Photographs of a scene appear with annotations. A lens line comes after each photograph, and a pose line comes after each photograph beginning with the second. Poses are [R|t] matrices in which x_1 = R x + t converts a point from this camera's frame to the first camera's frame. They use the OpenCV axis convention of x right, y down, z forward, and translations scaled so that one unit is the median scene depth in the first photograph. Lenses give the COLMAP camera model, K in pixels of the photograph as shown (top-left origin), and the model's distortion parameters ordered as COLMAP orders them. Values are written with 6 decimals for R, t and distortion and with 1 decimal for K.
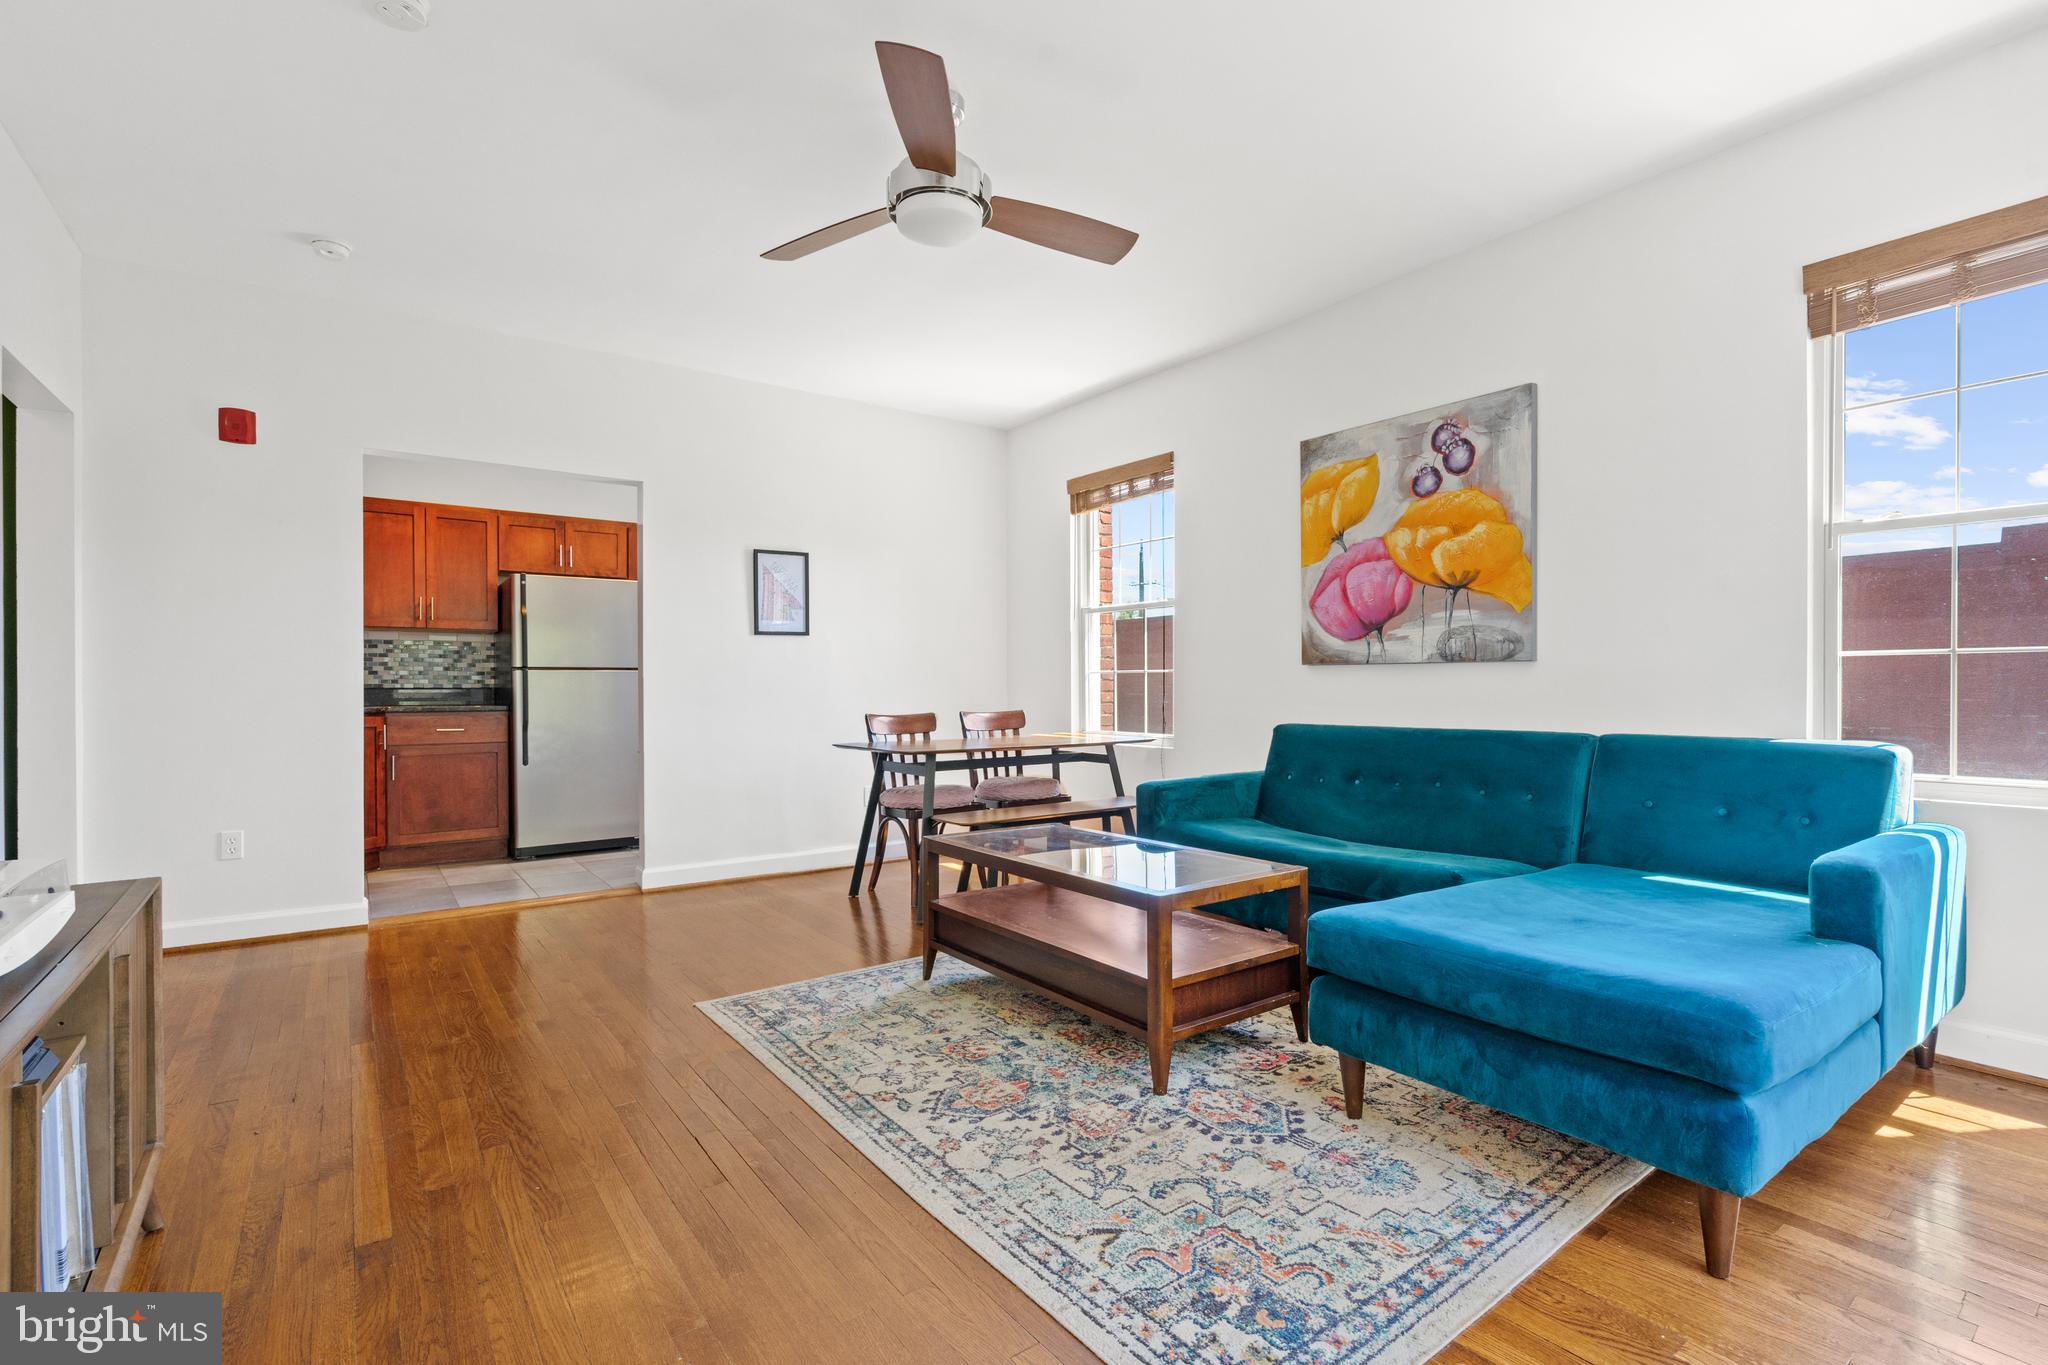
lens RADIAL K [[934.7, 0, 1035.5], [0, 934.7, 698.9], [0, 0, 1]] dist [-0.009872, 0.000065]
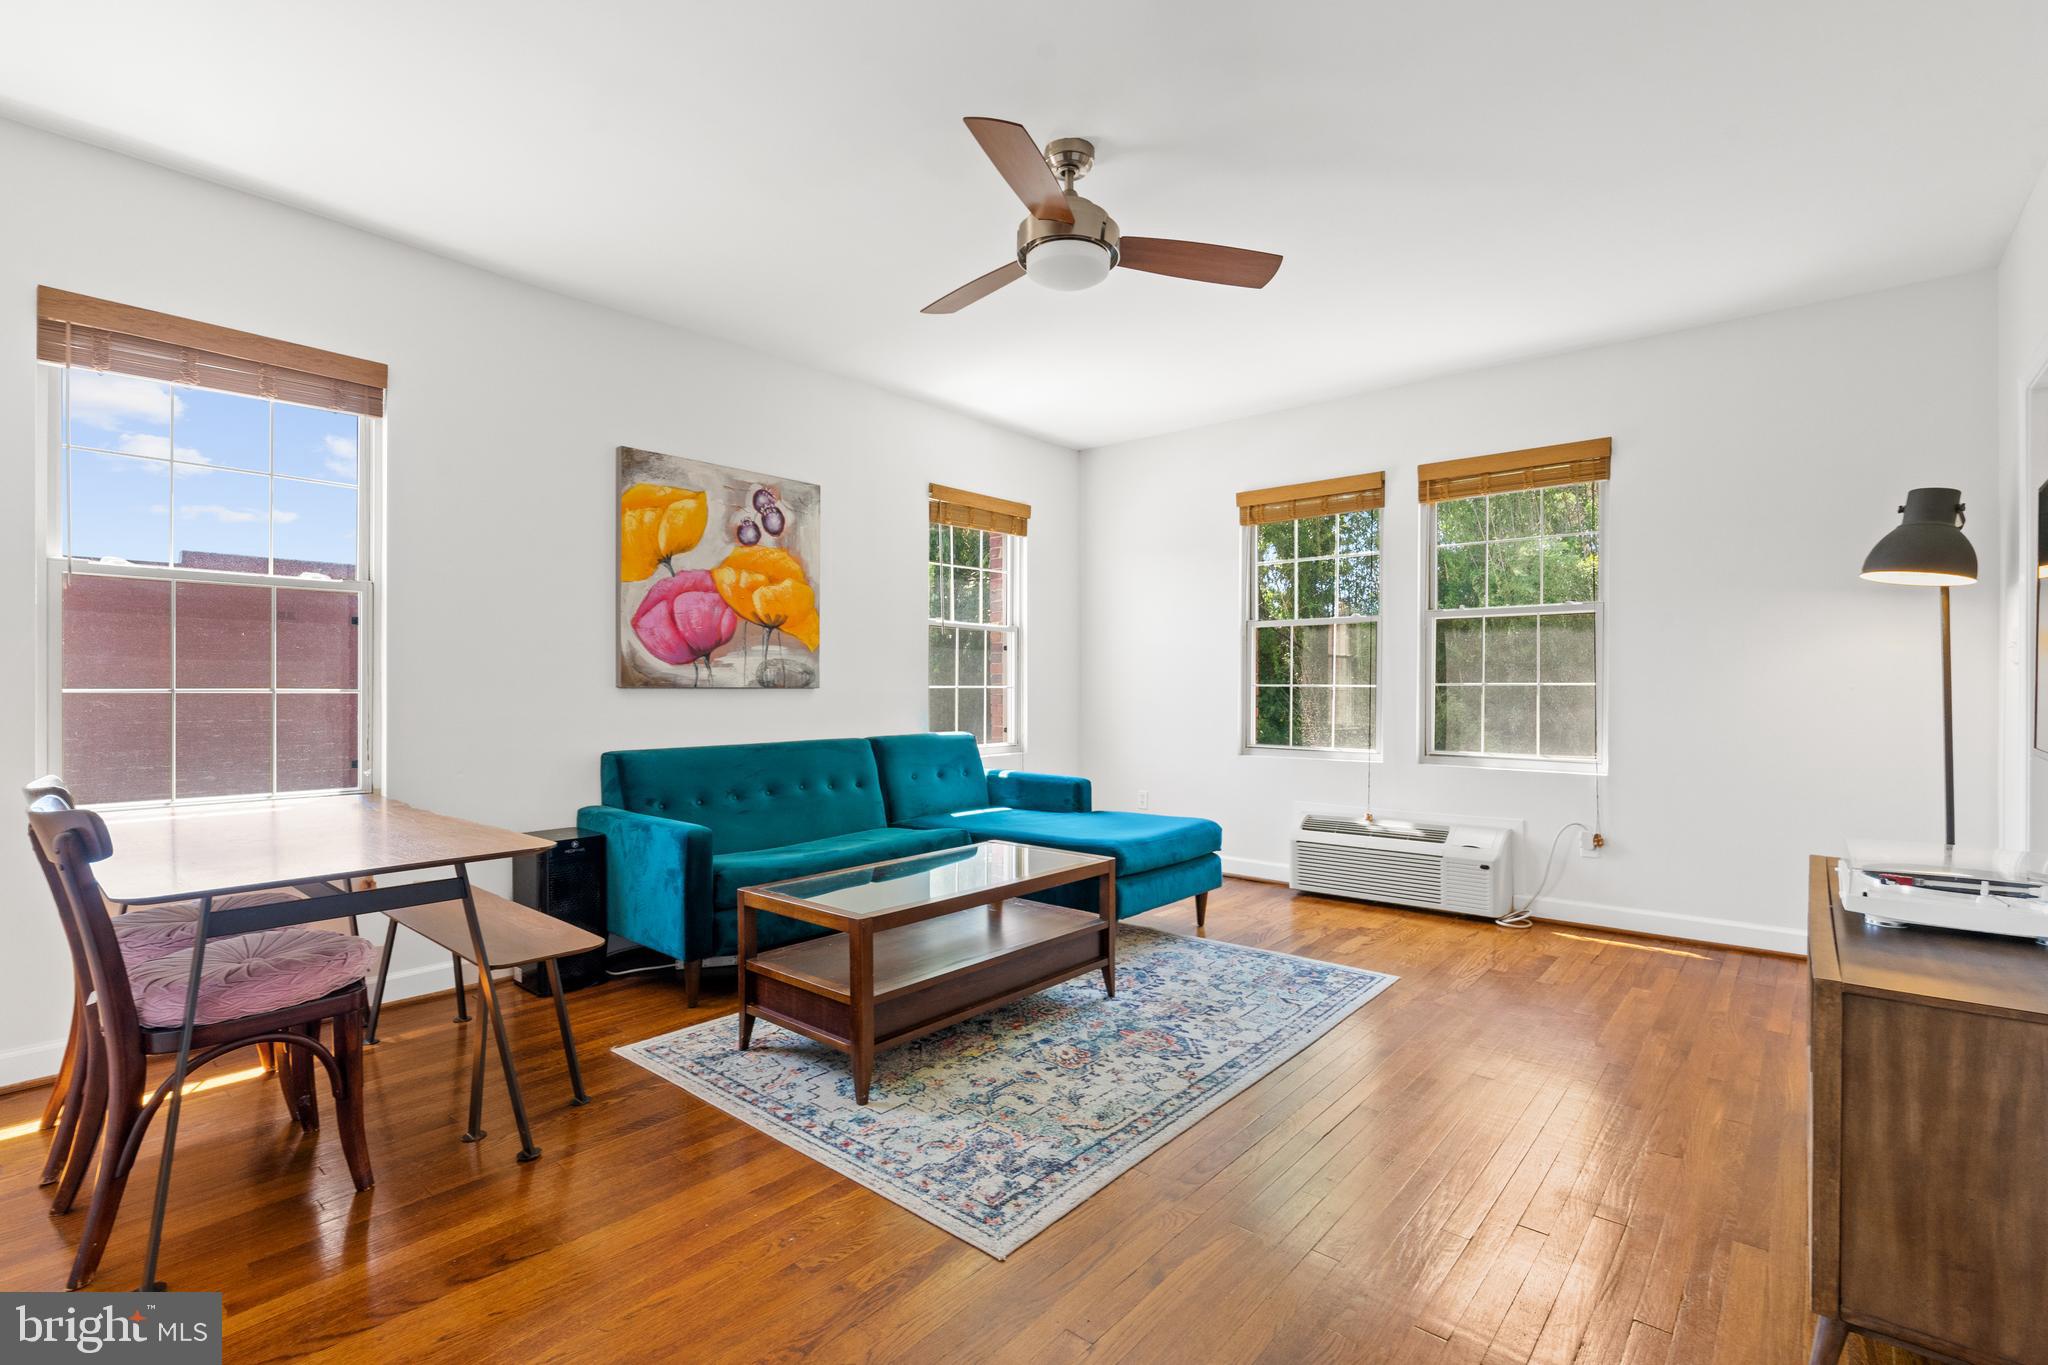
lens RADIAL K [[934.7, 0, 1030.0], [0, 934.7, 674.0], [0, 0, 1]] dist [-0.009872, 0.000065]
pose [[-0.223746, 0.029523, 0.974200, -0.811285], [0.026252, 0.999361, -0.024256, -0.019637], [-0.974294, 0.020148, -0.224378, 0.947310]]
